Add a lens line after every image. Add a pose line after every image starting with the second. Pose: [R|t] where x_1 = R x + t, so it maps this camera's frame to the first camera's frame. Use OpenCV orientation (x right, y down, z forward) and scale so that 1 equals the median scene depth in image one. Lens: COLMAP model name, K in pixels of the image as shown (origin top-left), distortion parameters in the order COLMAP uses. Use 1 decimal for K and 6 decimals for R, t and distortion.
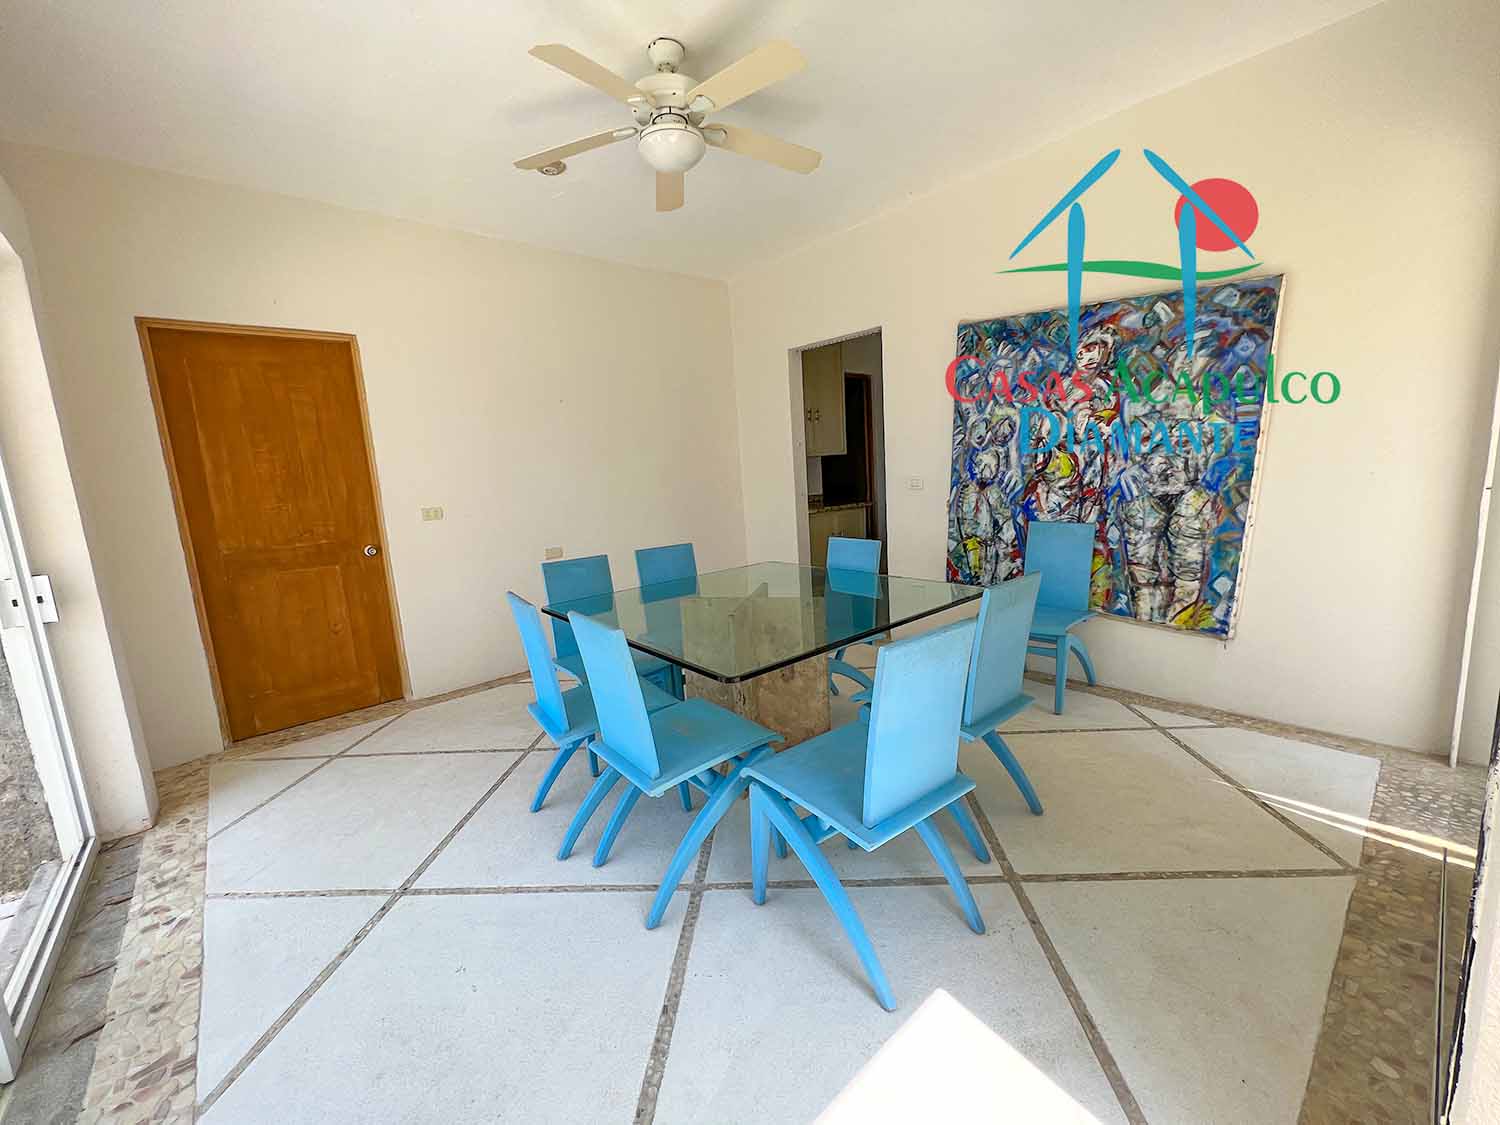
lens RADIAL K [[602.8, 0, 747.6], [0, 602.8, 560.3], [0, 0, 1]] dist [-0.002932, 0.000264]
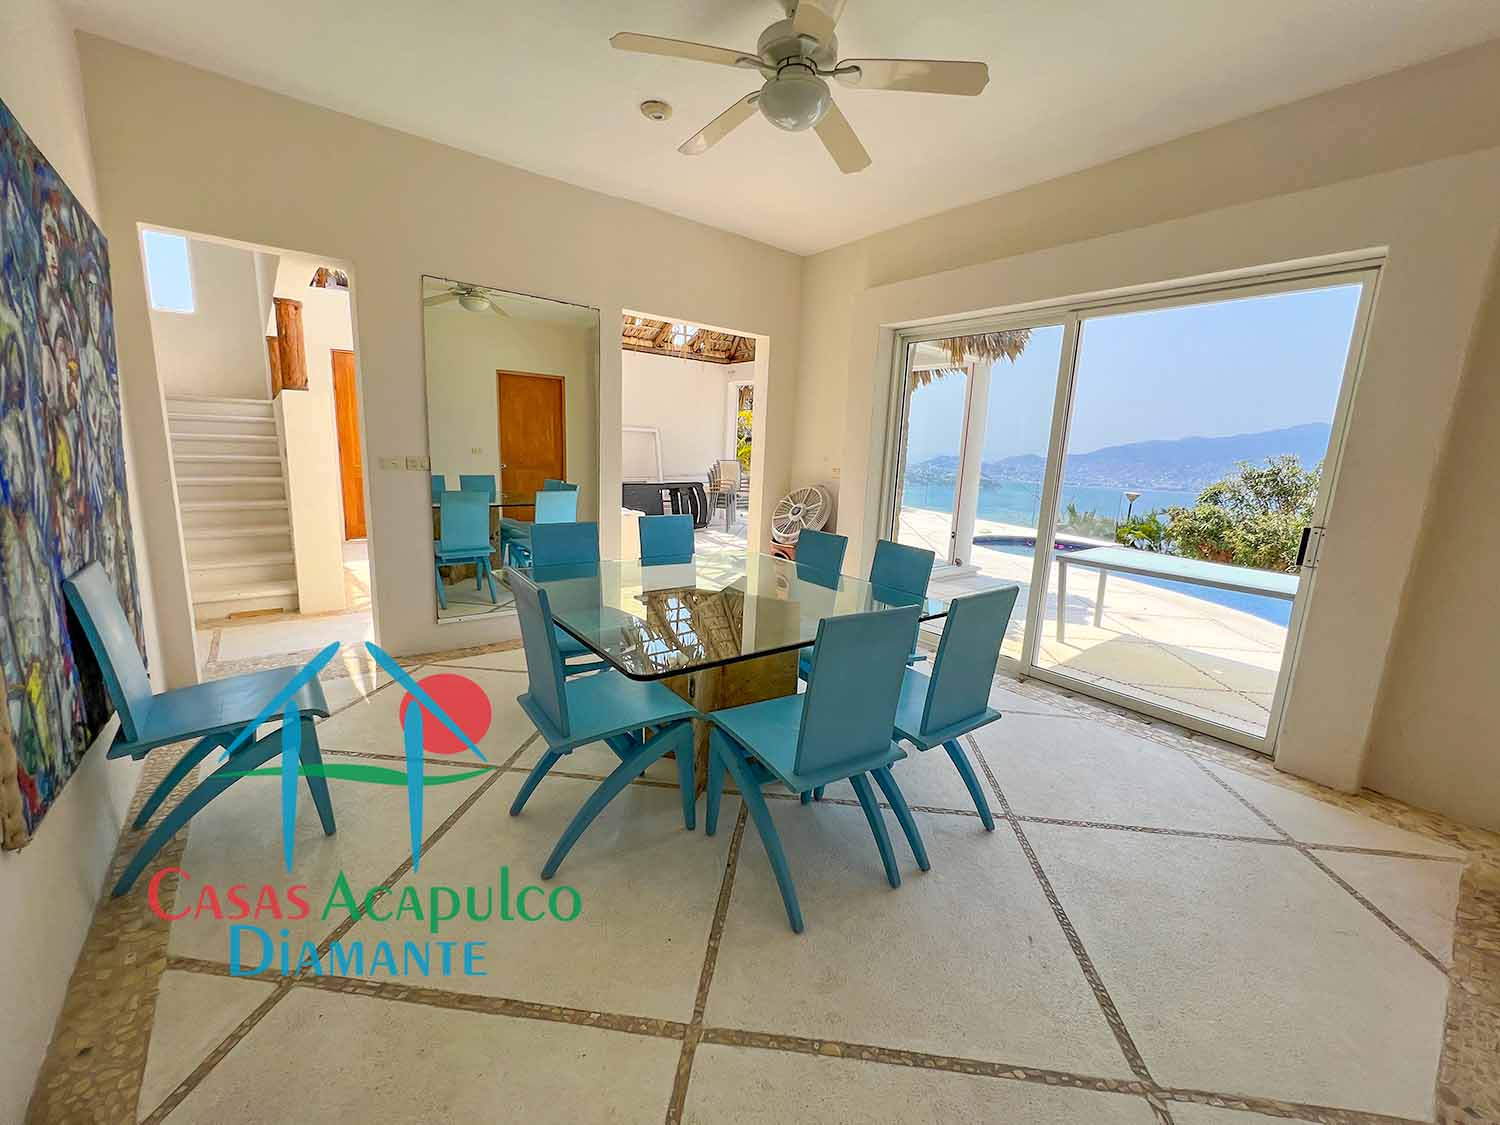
lens RADIAL K [[602.3, 0, 748.7], [0, 602.3, 558.4], [0, 0, 1]] dist [0.000646, 0.000240]
pose [[-0.999179, 0.009578, 0.039355, -0.064220], [0.022106, 0.943125, 0.331702, -0.240683], [-0.033940, 0.332299, -0.942563, 1.536581]]
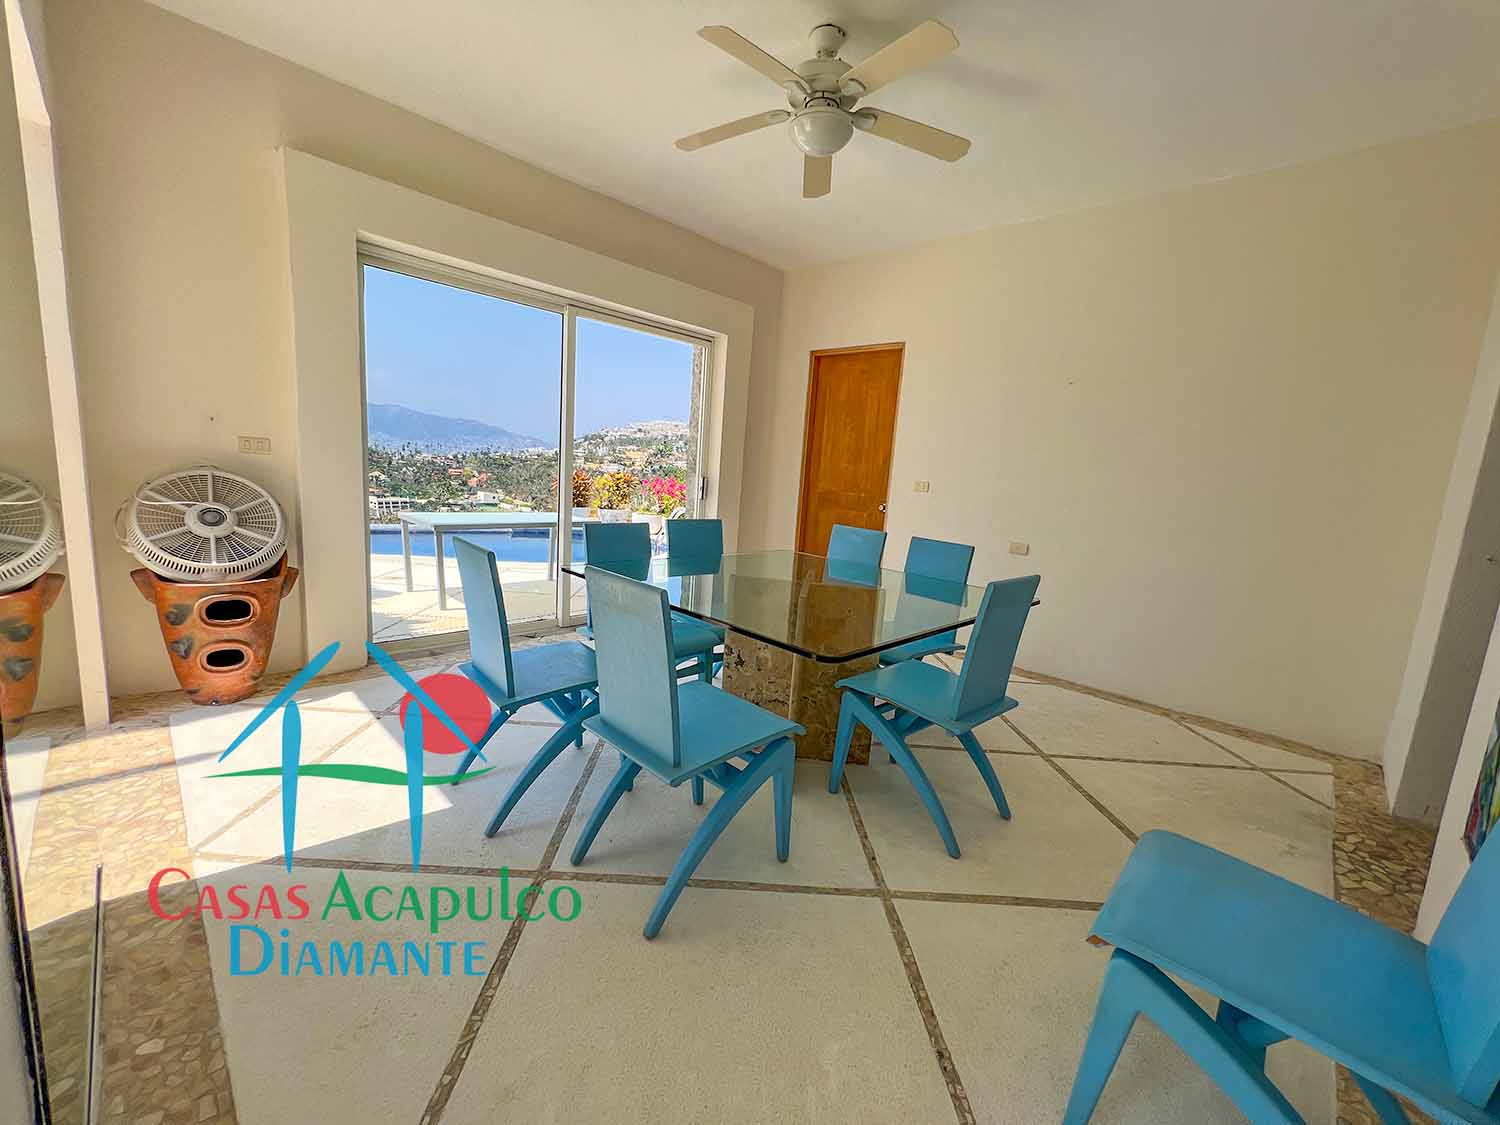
lens RADIAL K [[602.3, 0, 745.6], [0, 602.3, 560.7], [0, 0, 1]] dist [0.000646, 0.000240]
pose [[0.080072, 0.219815, -0.972250, 0.751789], [-0.226584, 0.953862, 0.196997, -0.110434], [0.970695, 0.204522, 0.126184, 0.648960]]
